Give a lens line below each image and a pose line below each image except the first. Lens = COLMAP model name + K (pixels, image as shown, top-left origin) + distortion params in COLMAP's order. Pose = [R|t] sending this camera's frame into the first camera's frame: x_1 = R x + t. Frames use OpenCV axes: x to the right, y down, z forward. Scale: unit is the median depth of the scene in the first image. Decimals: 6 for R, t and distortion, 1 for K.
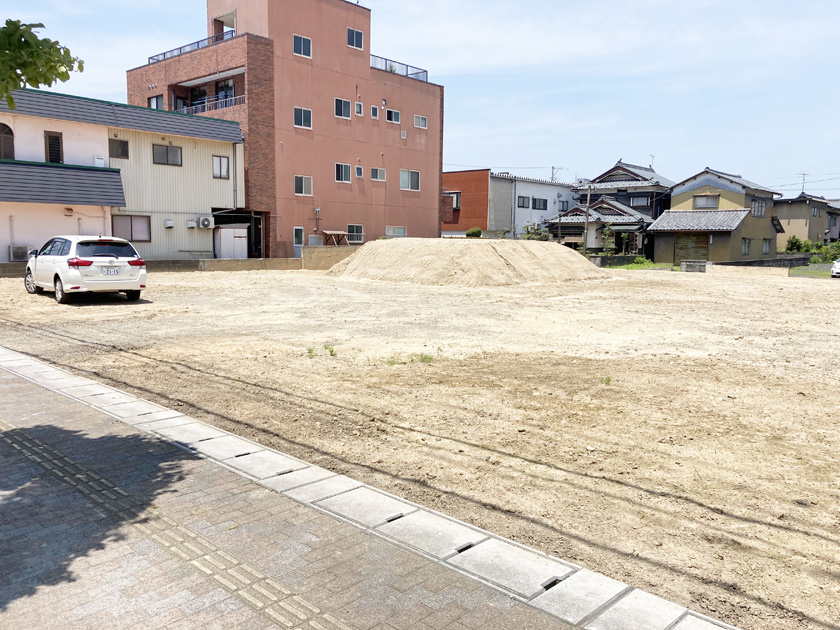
lens RADIAL K [[685.9, 0, 417.5], [0, 685.9, 311.7], [0, 0, 1]] dist [0.031668, -0.051645]
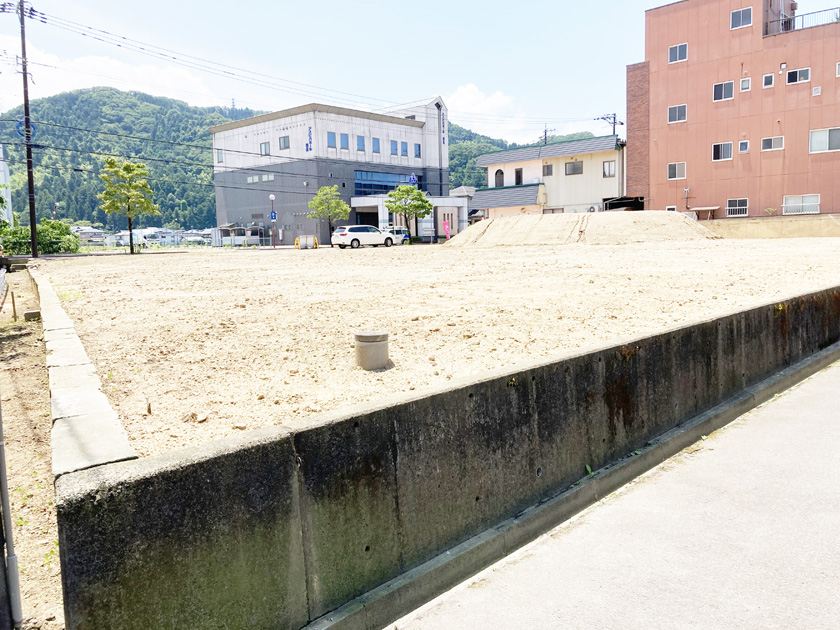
lens RADIAL K [[677.6, 0, 441.7], [0, 677.6, 302.4], [0, 0, 1]] dist [0.008085, 0.010326]
pose [[0.019651, 0.076103, -0.996906, 1.234202], [-0.074588, 0.994432, 0.074444, -0.019278], [0.997021, 0.072895, 0.025218, 0.718882]]
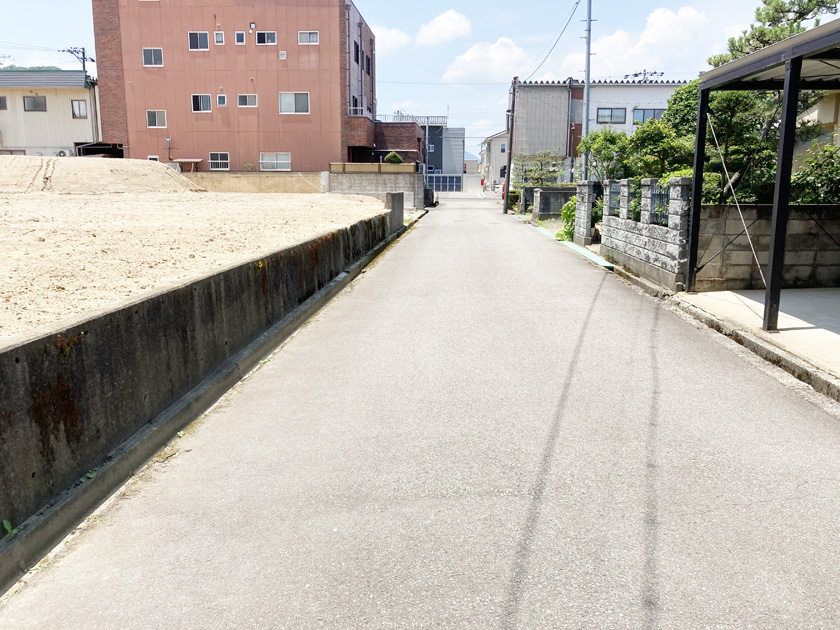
lens RADIAL K [[679.7, 0, 420.0], [0, 679.7, 315.0], [0, 0, 1]] dist [0.009583, 0.000419]
pose [[0.650262, 0.129132, -0.748655, 1.221846], [-0.072717, 0.991503, 0.107860, -0.019689], [0.756222, -0.015697, 0.654127, 0.725881]]
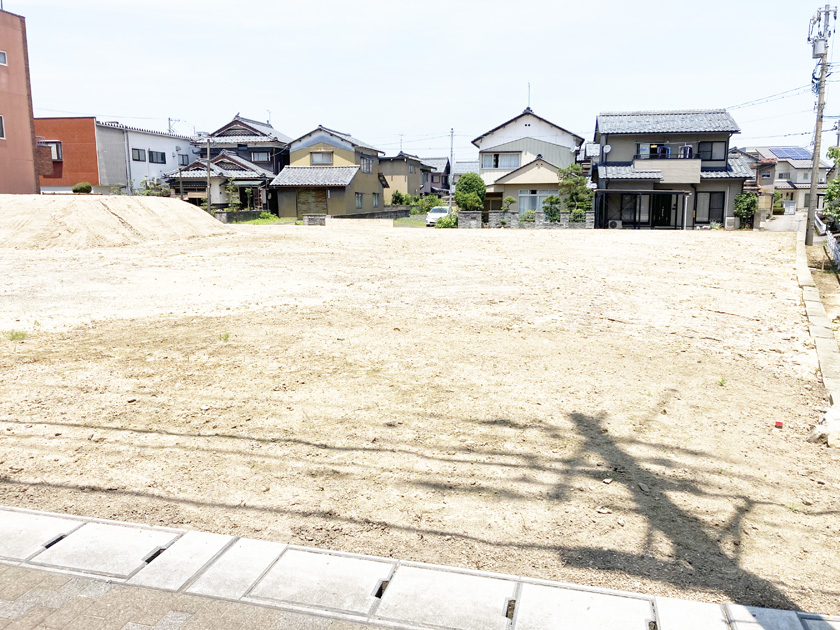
lens RADIAL K [[685.9, 0, 417.5], [0, 685.9, 311.7], [0, 0, 1]] dist [0.031668, -0.051645]
pose [[0.867353, -0.093552, 0.488821, 0.013212], [0.062592, 0.994880, 0.079342, 0.000911], [-0.493741, -0.038222, 0.868769, 0.000153]]
